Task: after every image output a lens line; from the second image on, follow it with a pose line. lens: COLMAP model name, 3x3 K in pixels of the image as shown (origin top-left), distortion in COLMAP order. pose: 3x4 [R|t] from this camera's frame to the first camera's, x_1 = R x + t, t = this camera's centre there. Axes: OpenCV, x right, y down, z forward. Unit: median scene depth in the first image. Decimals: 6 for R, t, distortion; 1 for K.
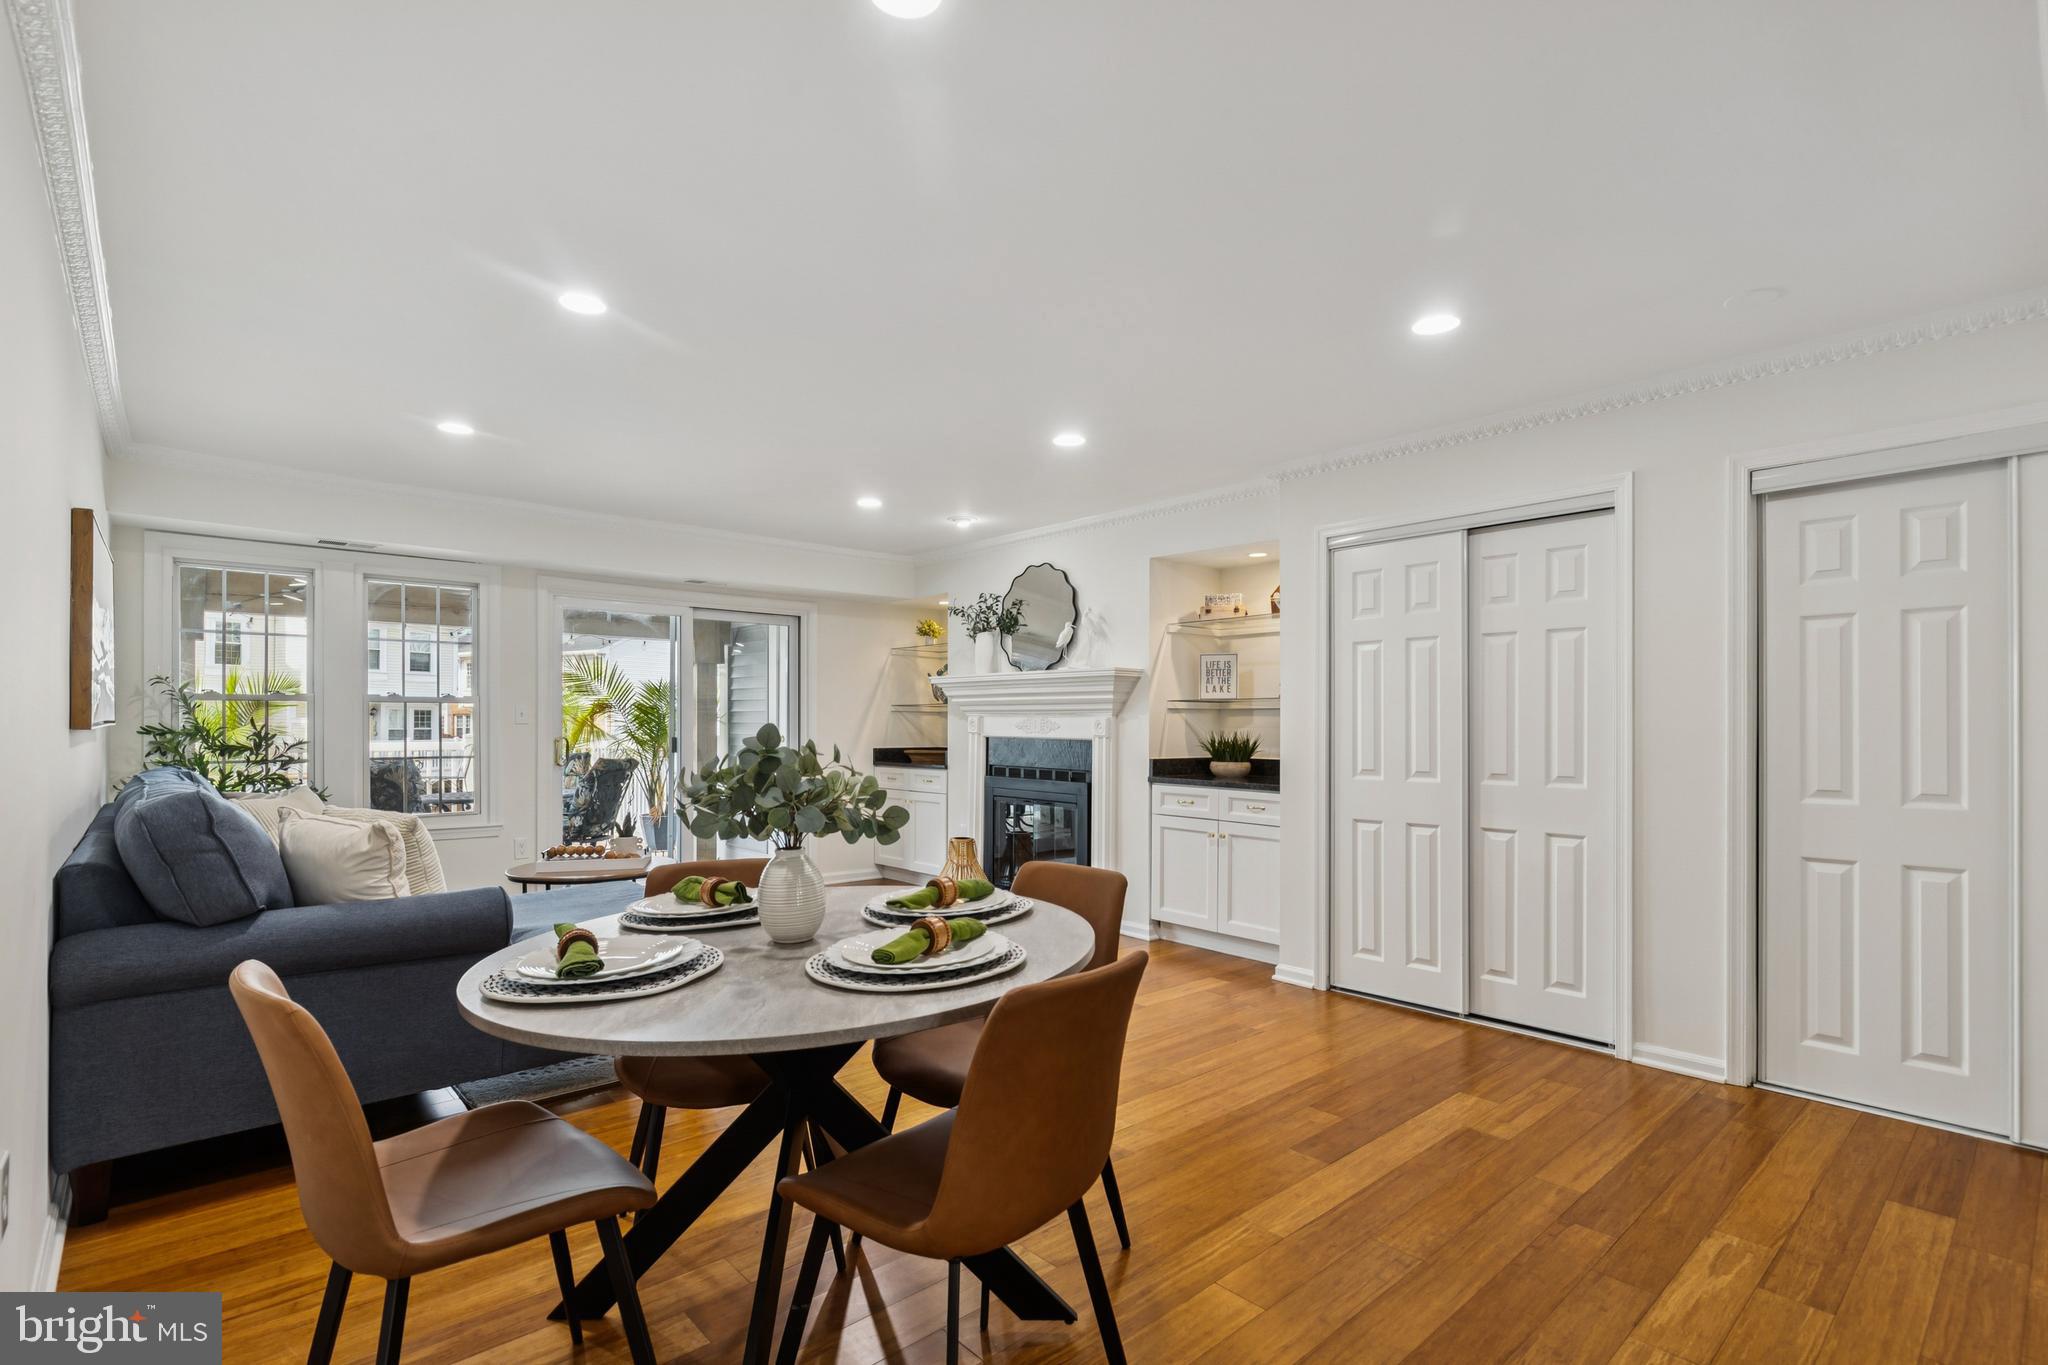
lens RADIAL K [[953.7, 0, 1019.1], [0, 953.7, 723.9], [0, 0, 1]] dist [0.001649, -0.002414]
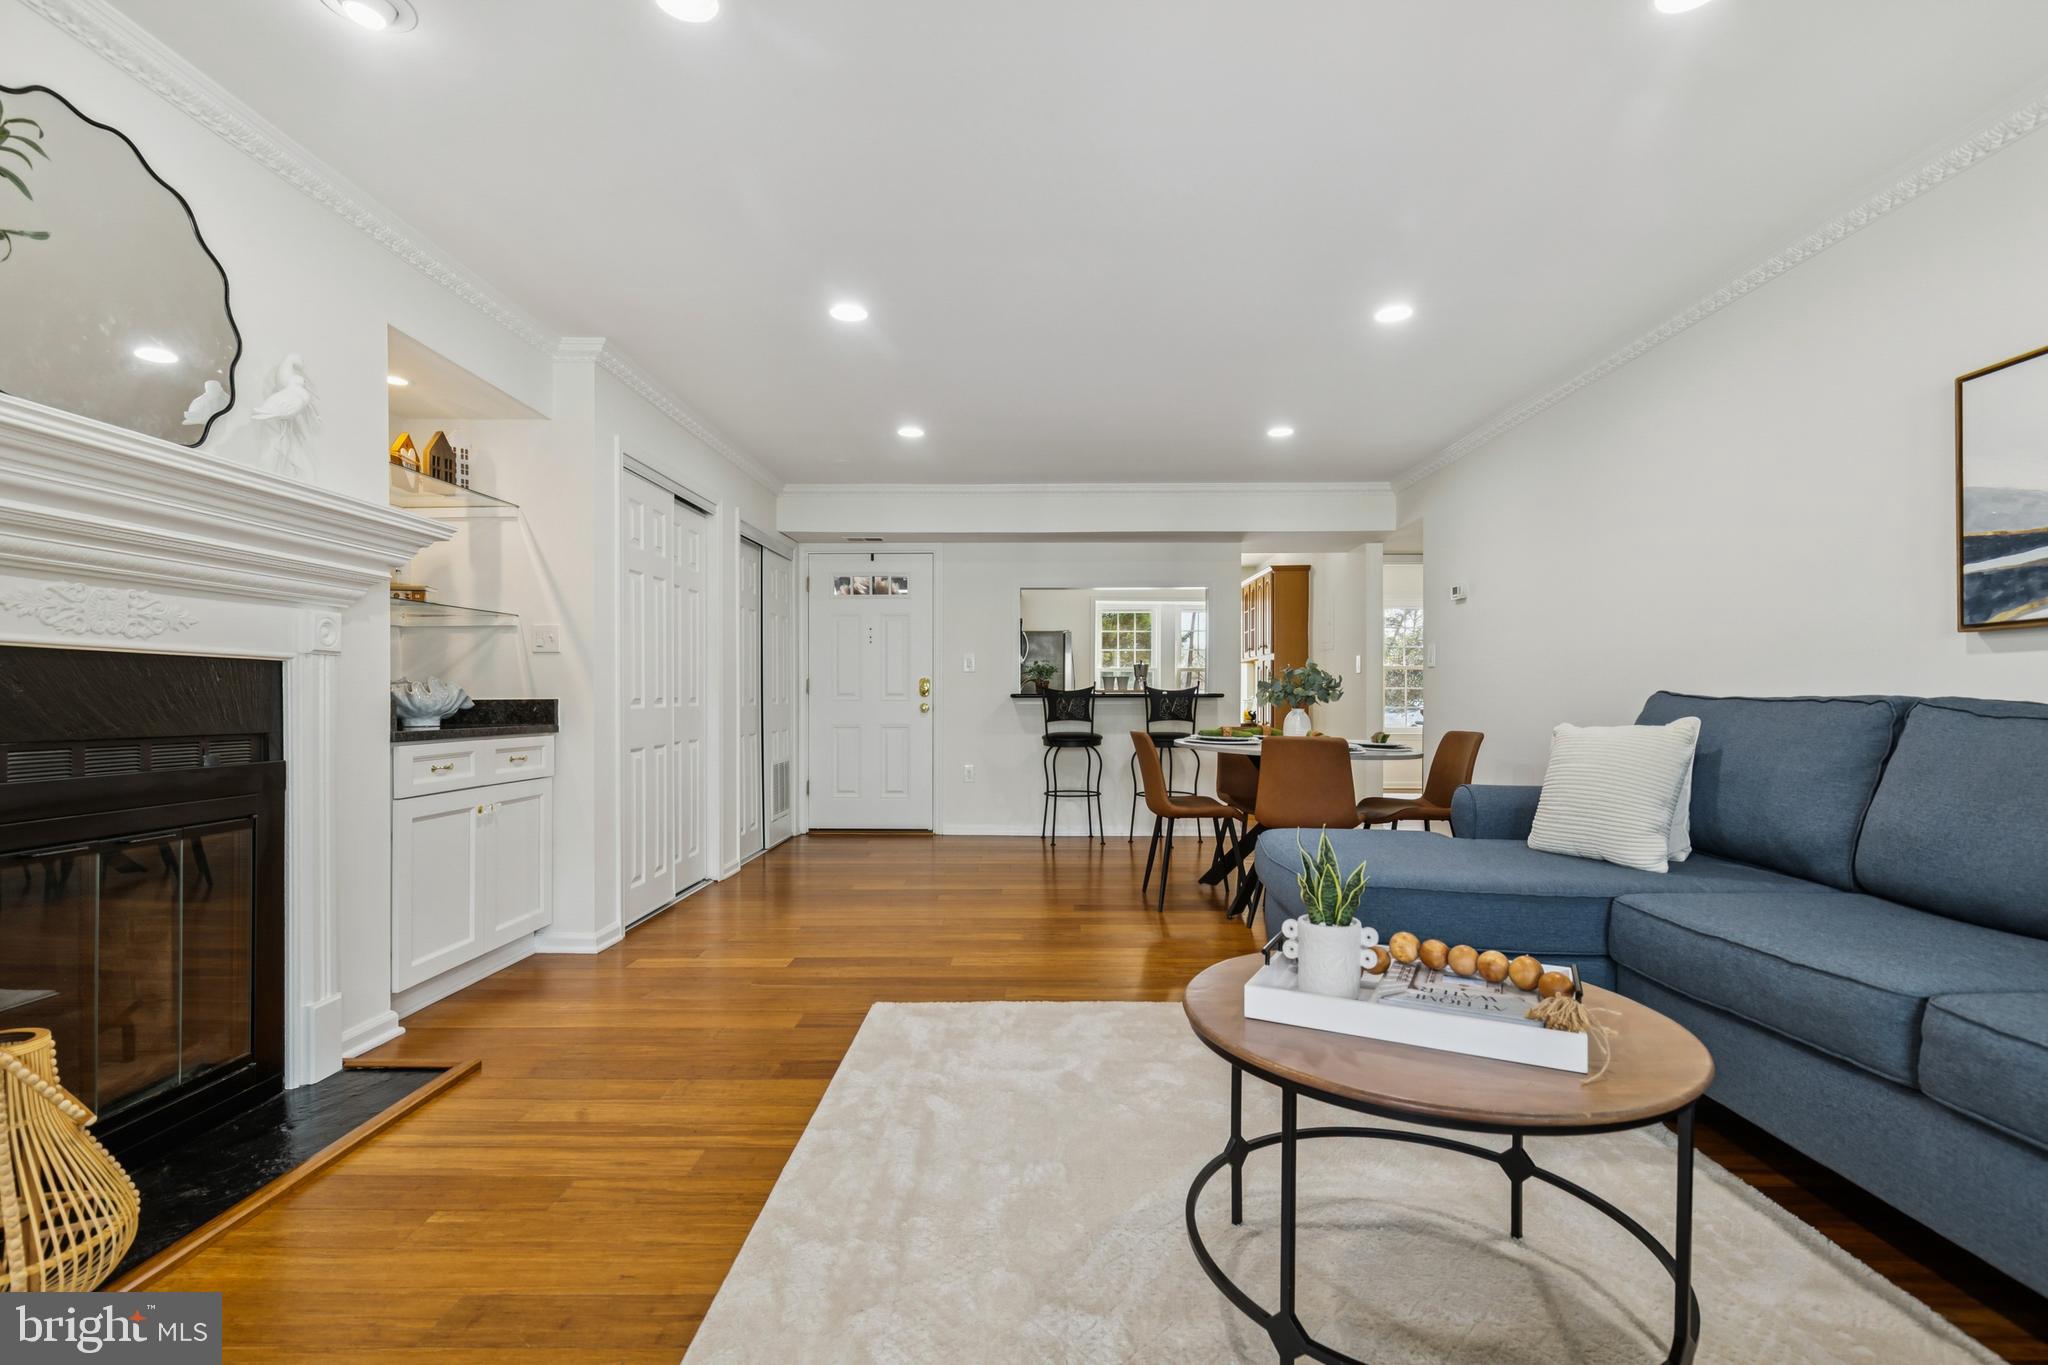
lens RADIAL K [[953.7, 0, 1032.9], [0, 953.7, 690.1], [0, 0, 1]] dist [0.001649, -0.002414]
pose [[-0.735382, 0.000560, 0.677653, -0.466779], [-0.001958, 0.999994, -0.002952, 0.030894], [-0.677650, -0.003497, -0.735376, 1.089158]]
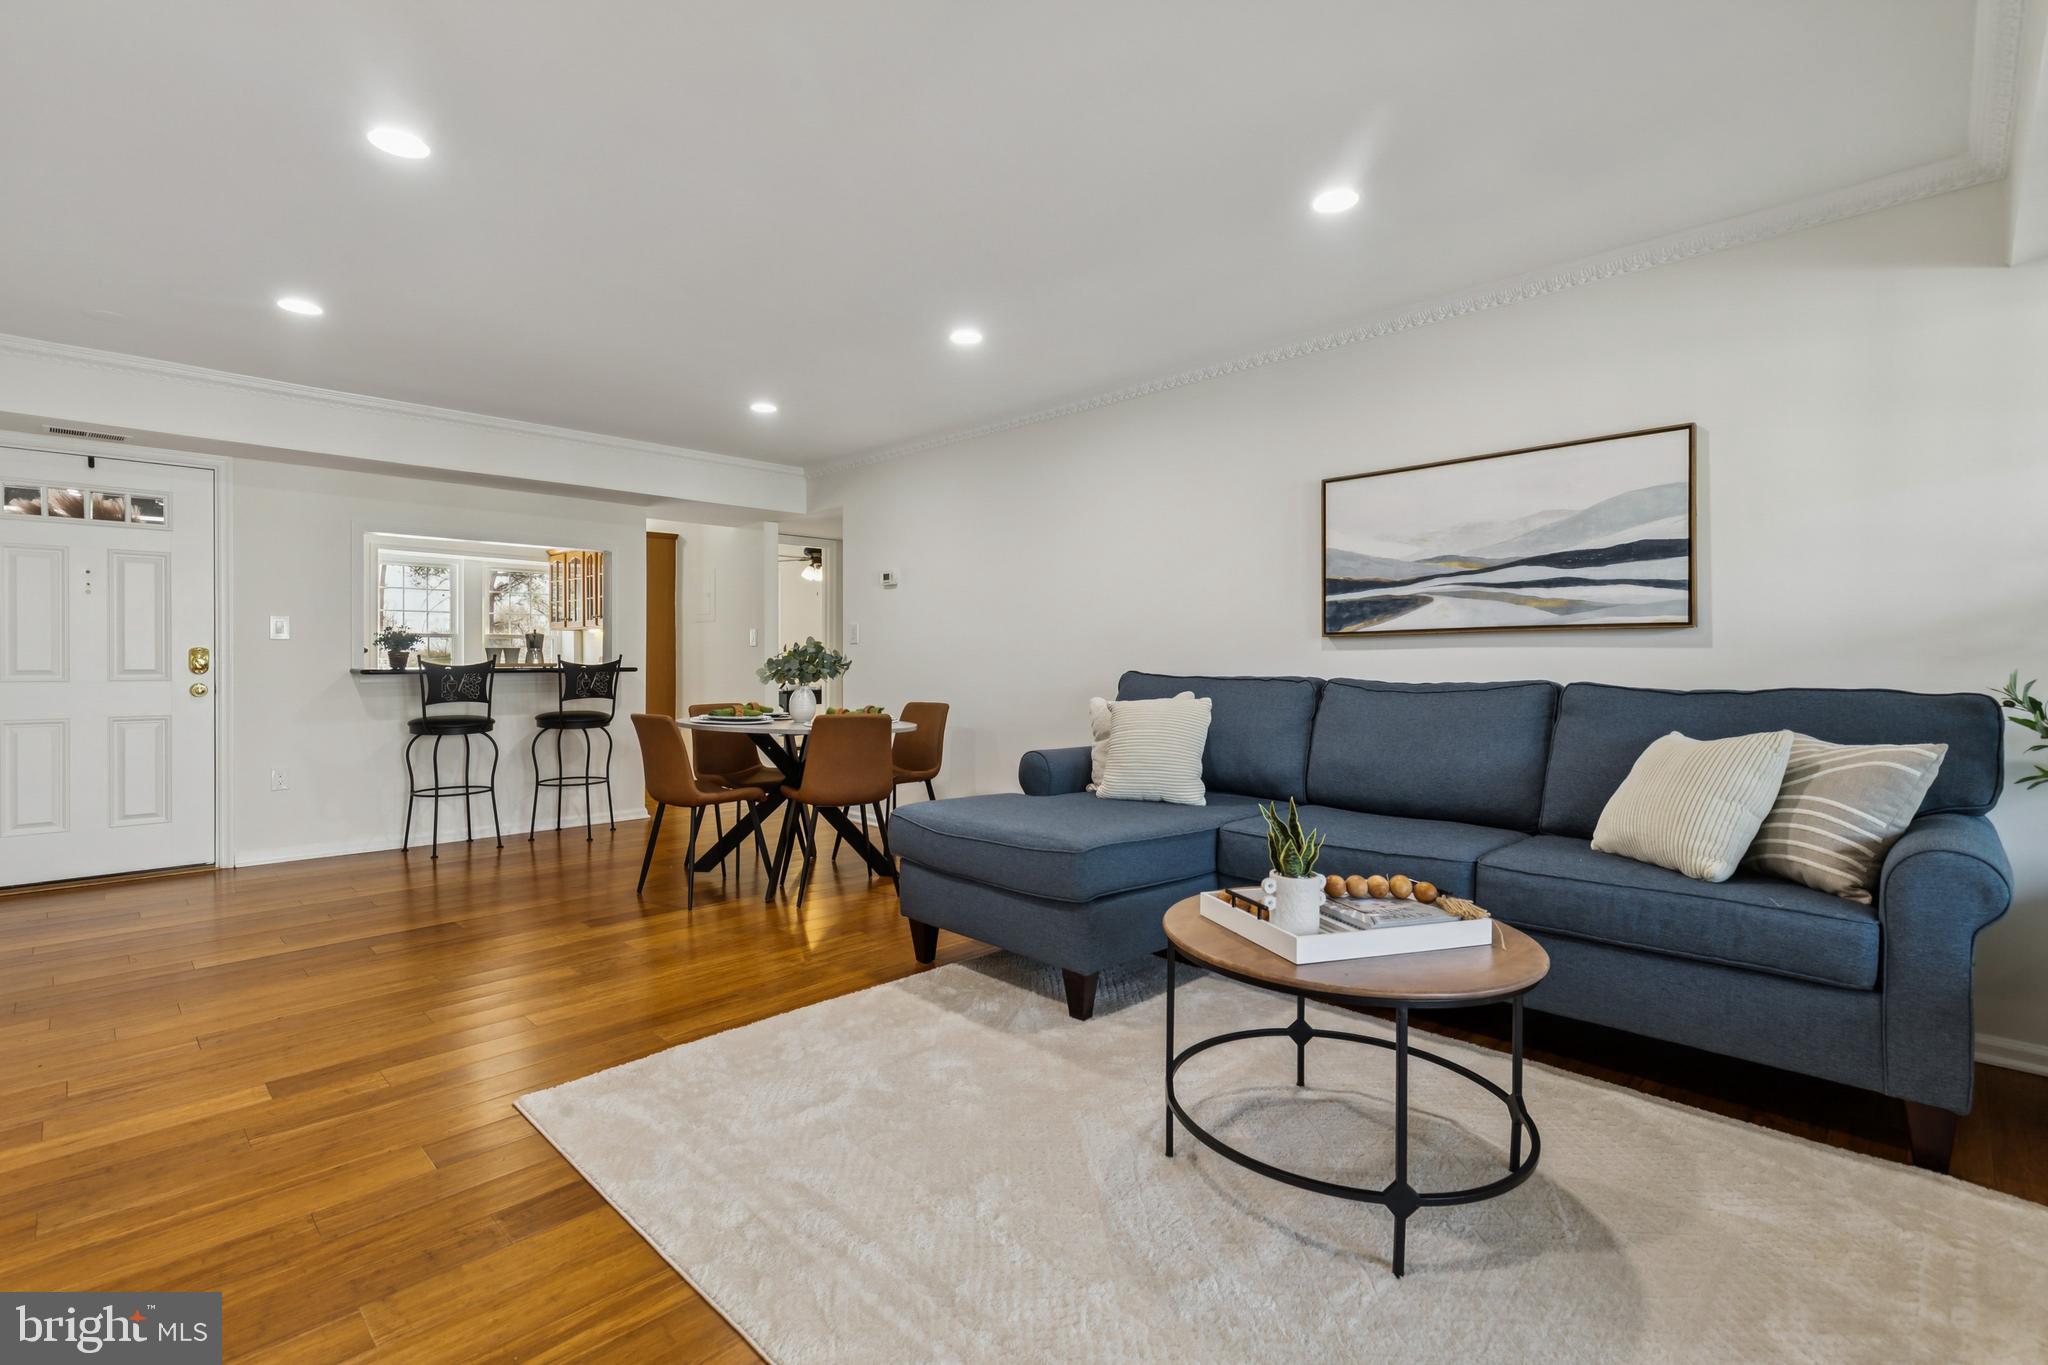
lens RADIAL K [[928.7, 0, 1015.7], [0, 928.7, 660.2], [0, 0, 1]] dist [0.008201, -0.000357]
pose [[-0.998665, -0.003530, -0.051543, -0.223479], [-0.003676, 0.999990, 0.002736, 0.018646], [0.051533, 0.002922, -0.998667, 1.158427]]
